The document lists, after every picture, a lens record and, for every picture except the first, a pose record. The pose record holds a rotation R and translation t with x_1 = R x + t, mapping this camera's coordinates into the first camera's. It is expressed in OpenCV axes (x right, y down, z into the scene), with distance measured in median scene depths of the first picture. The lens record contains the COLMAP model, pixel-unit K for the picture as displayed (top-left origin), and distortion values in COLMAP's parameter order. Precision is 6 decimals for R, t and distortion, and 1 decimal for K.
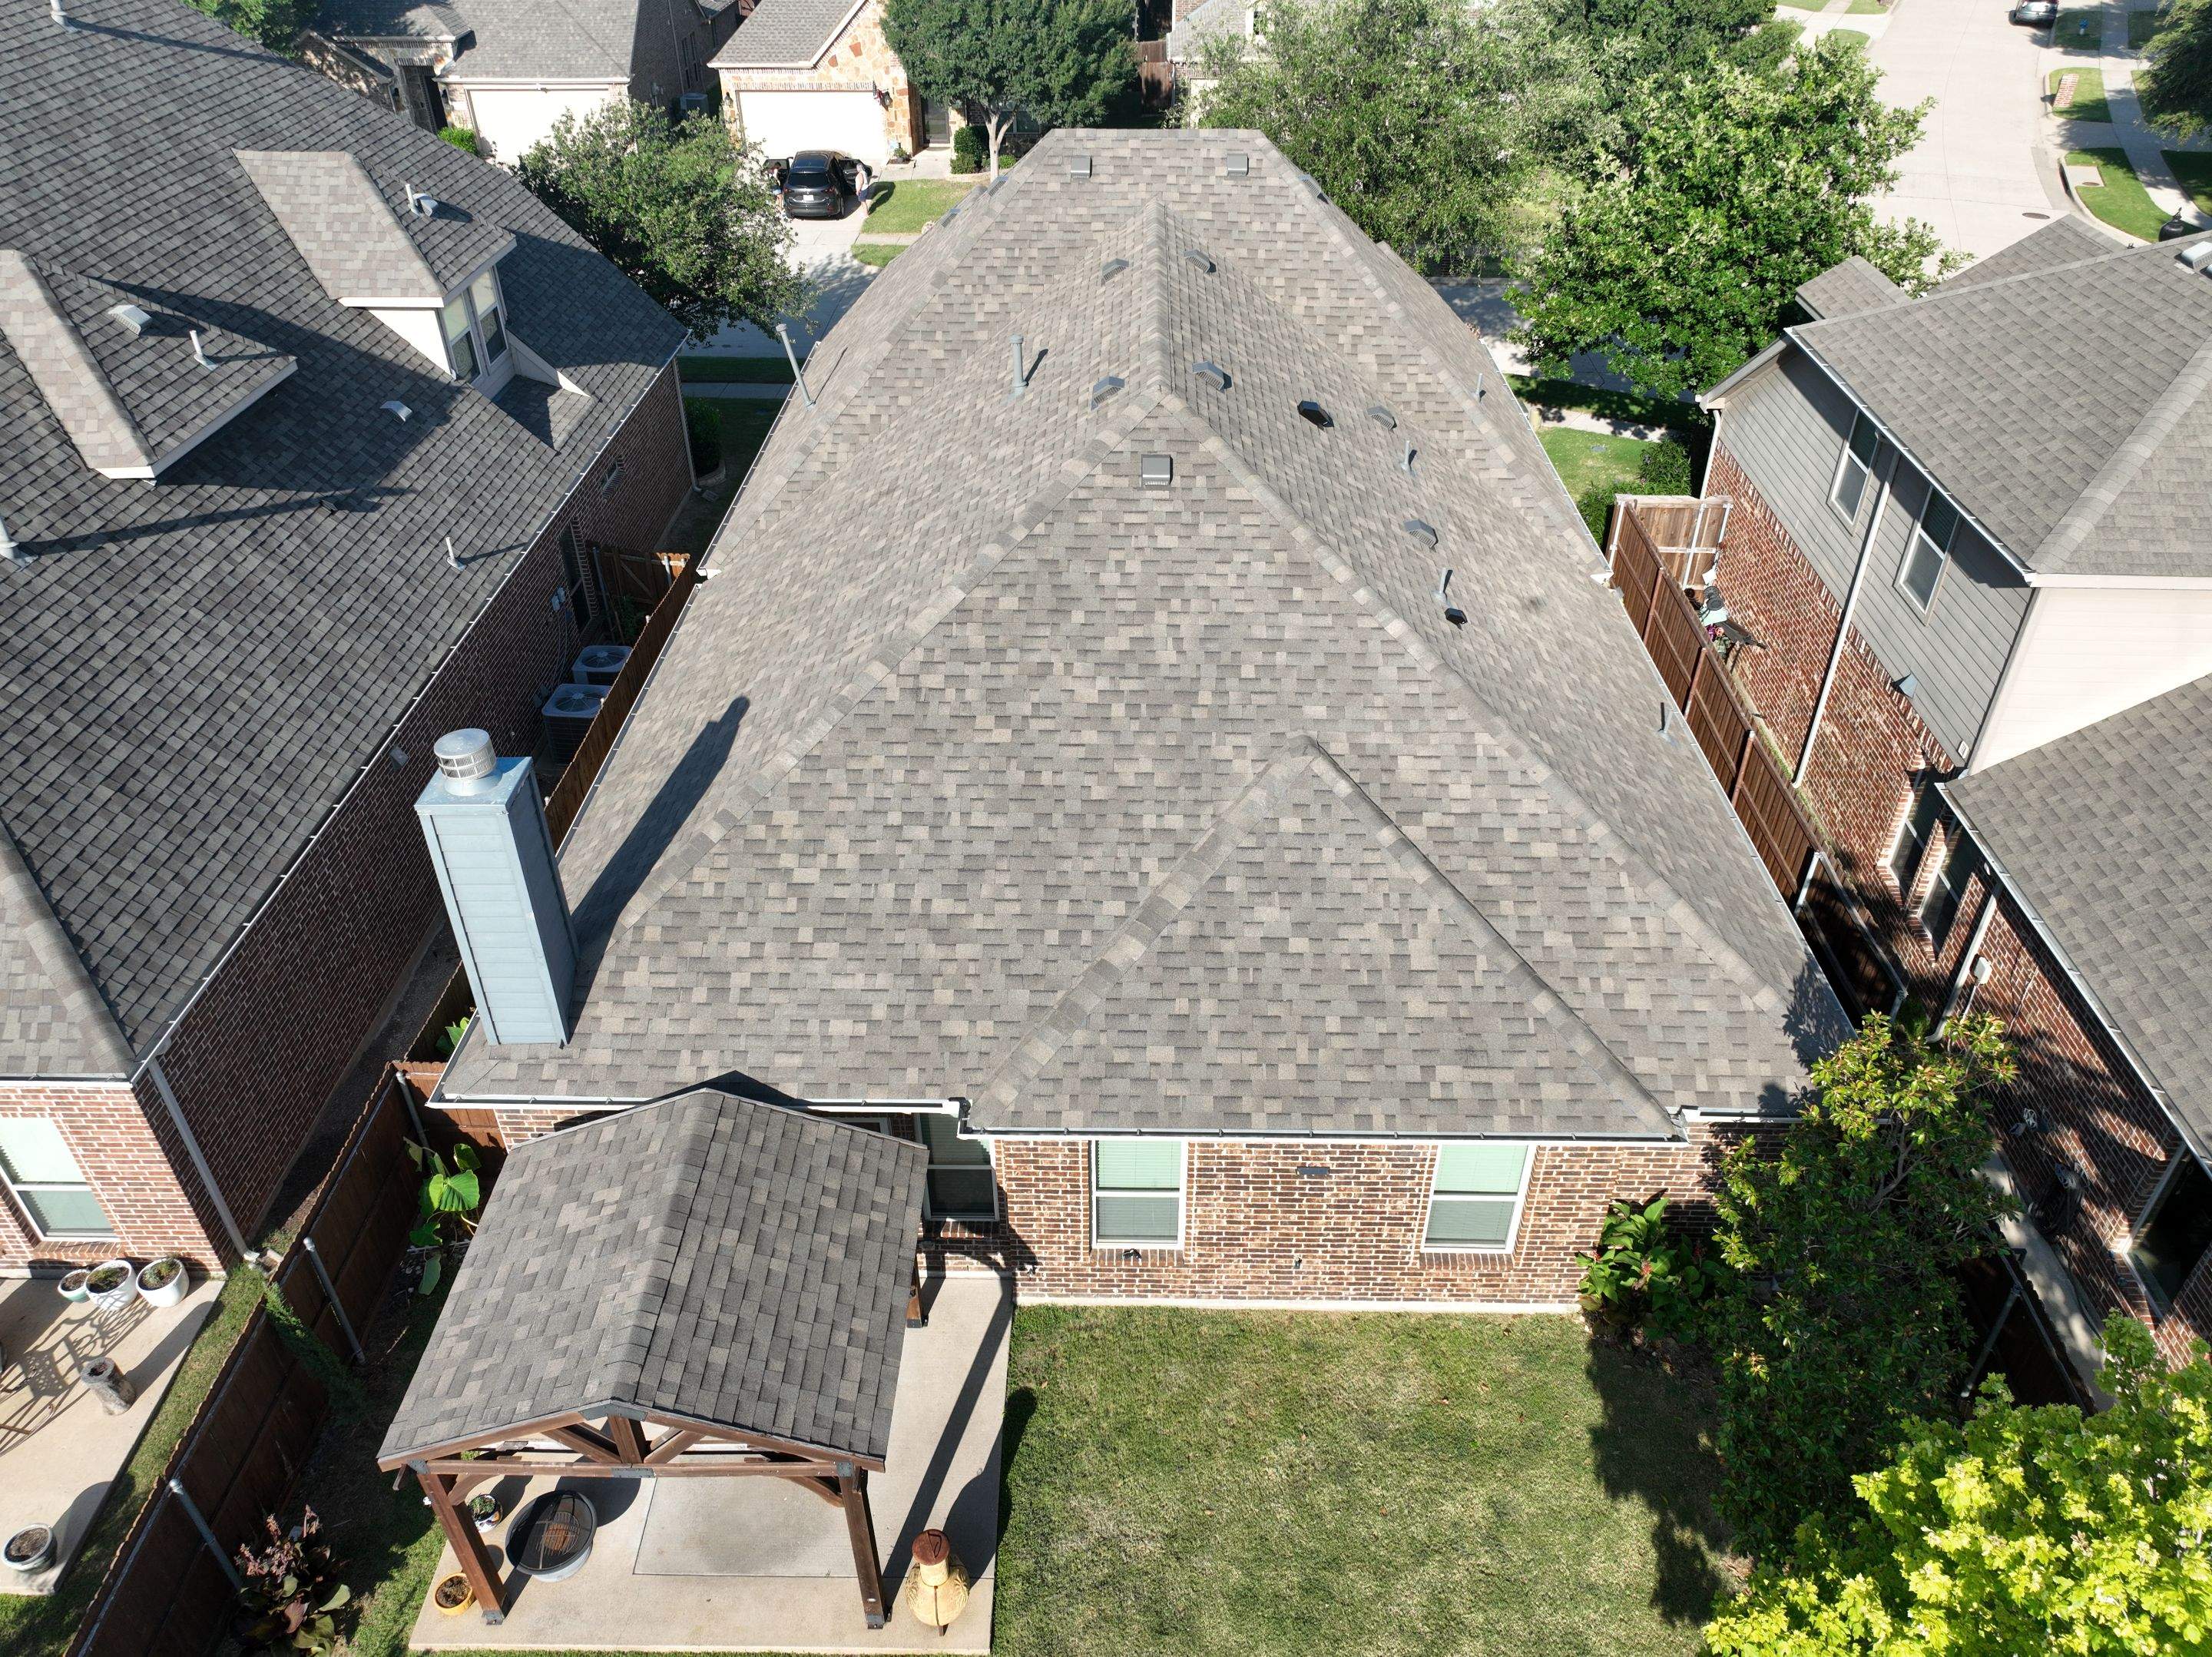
lens RADIAL K [[1546.4, 0, 1104.5], [0, 1546.4, 819.1], [0, 0, 1]] dist [0.005547, 0.017174]
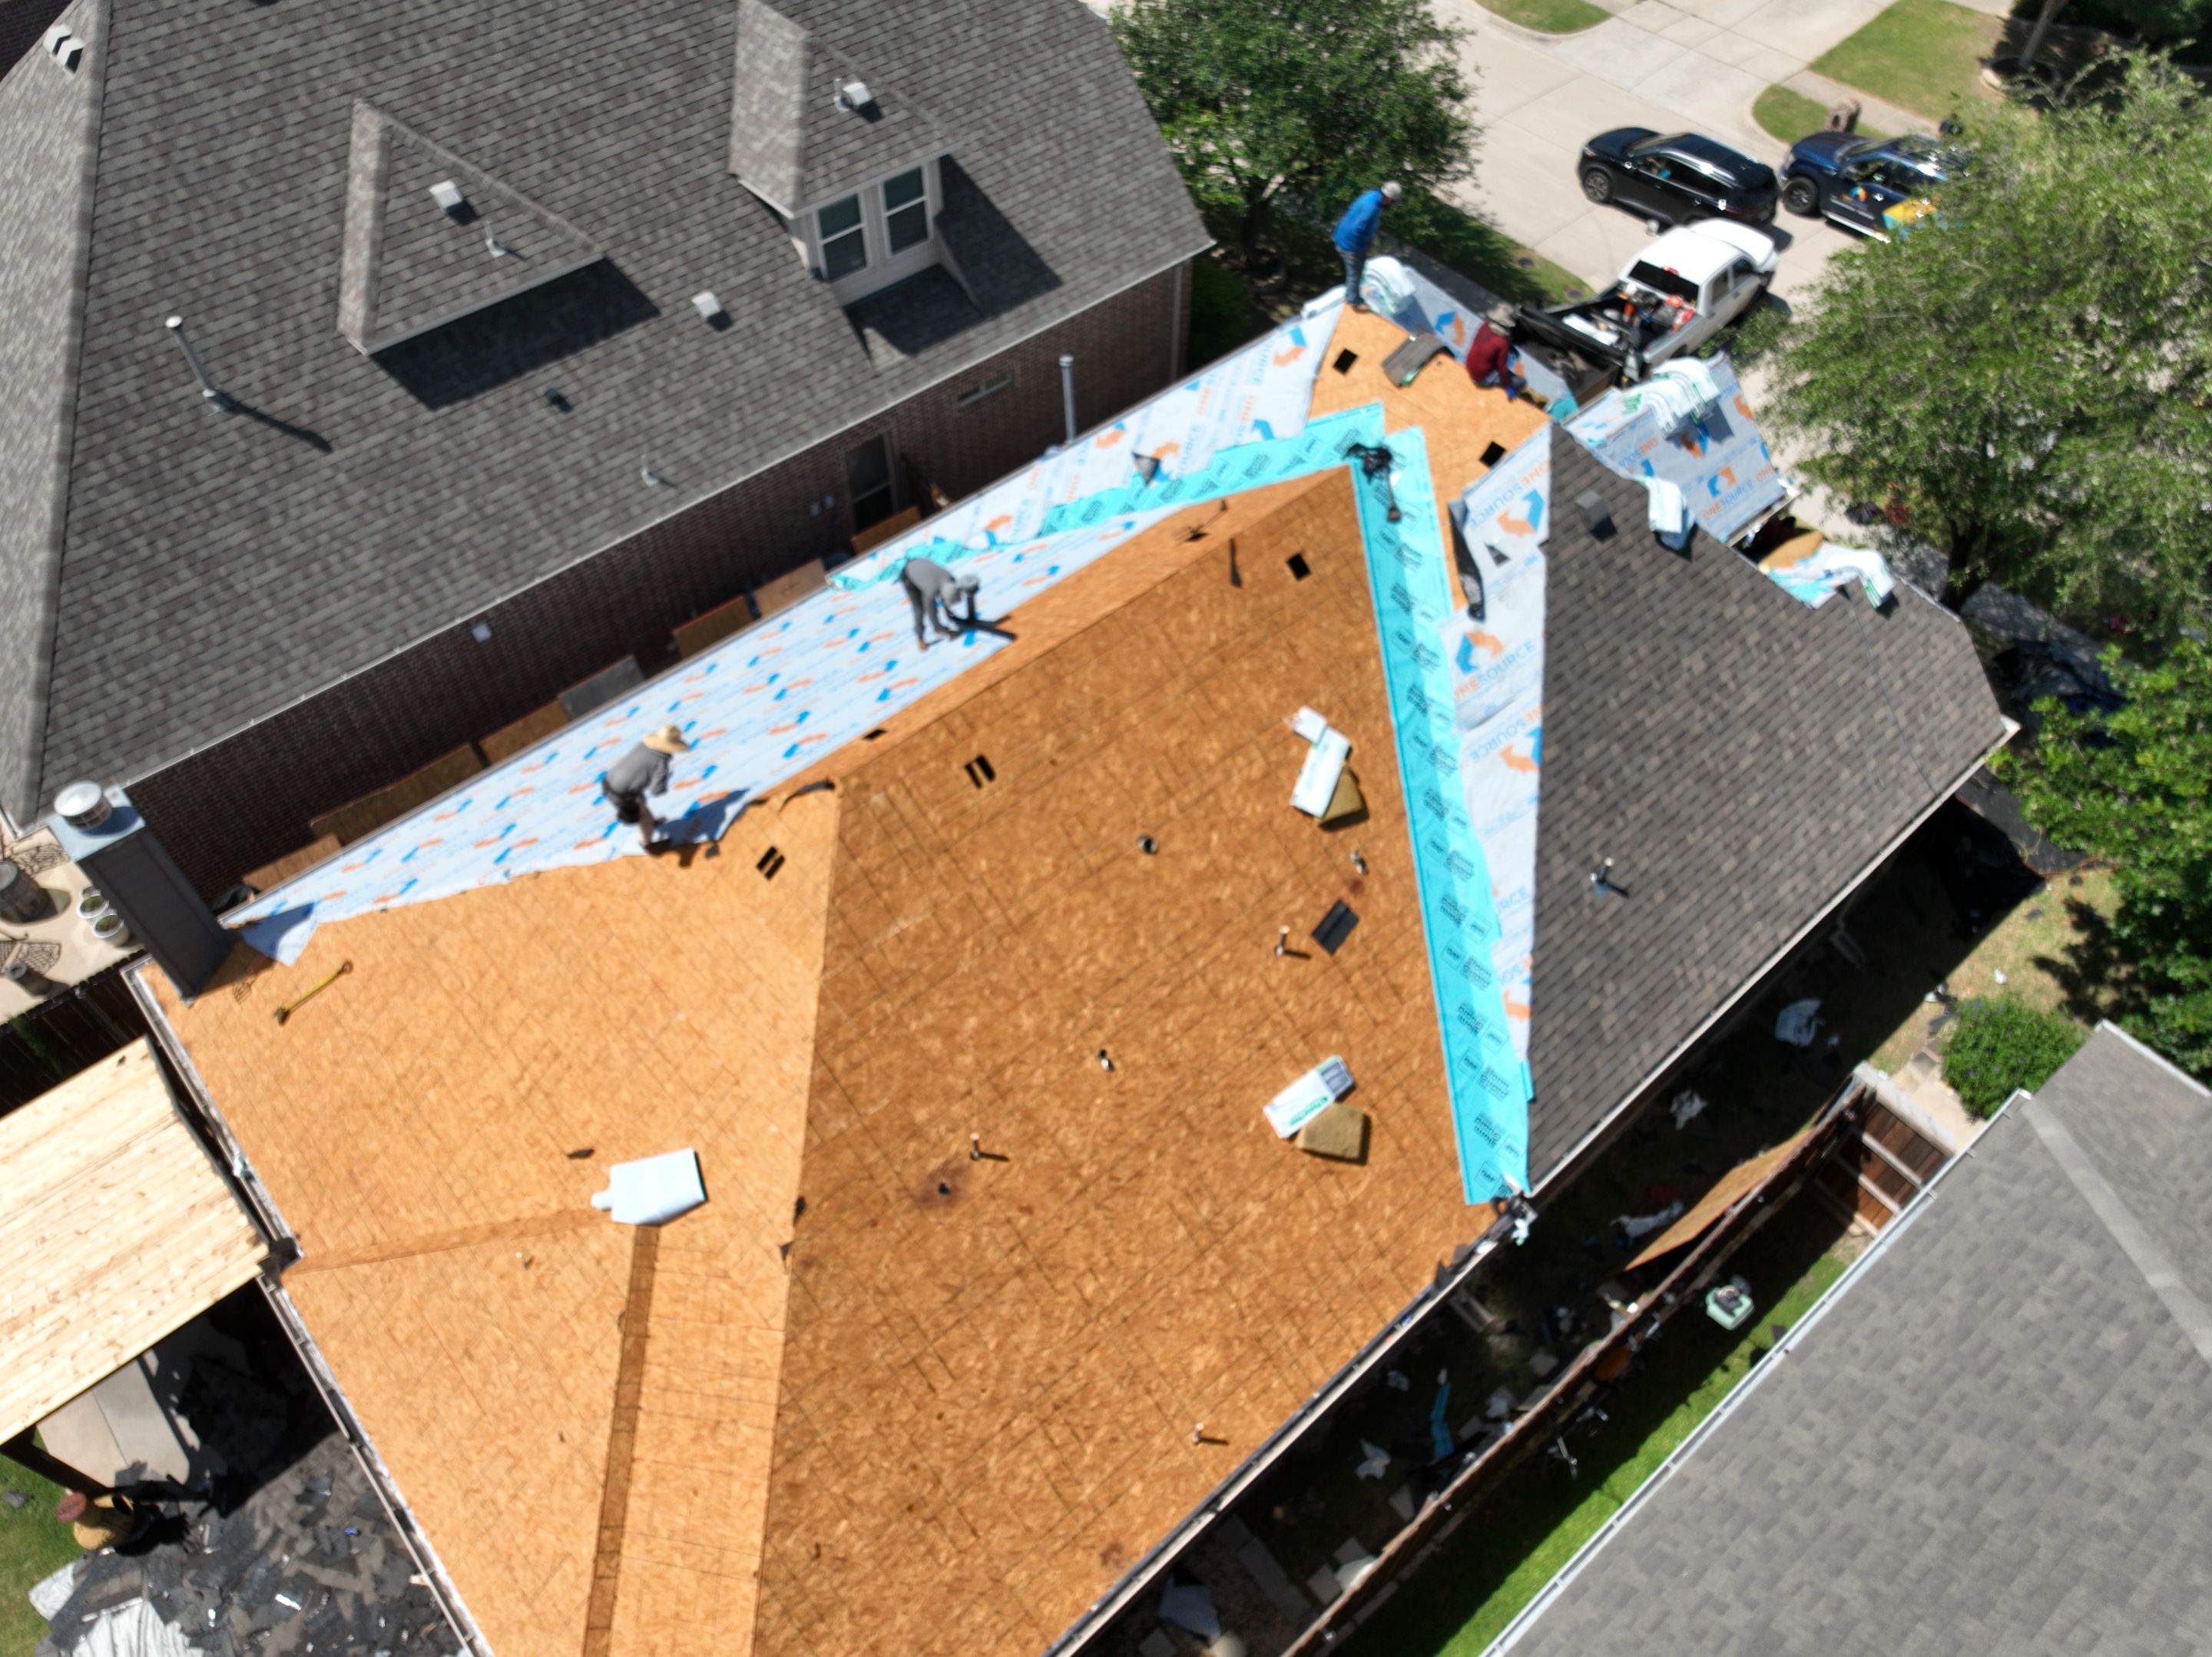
lens RADIAL K [[1546.4, 0, 1104.5], [0, 1546.4, 819.1], [0, 0, 1]] dist [0.005547, 0.017174]
pose [[0.676436, 0.582403, -0.450823, 0.565566], [-0.431843, 0.809488, 0.397795, -0.699423], [0.596613, -0.074398, 0.799073, 0.375685]]
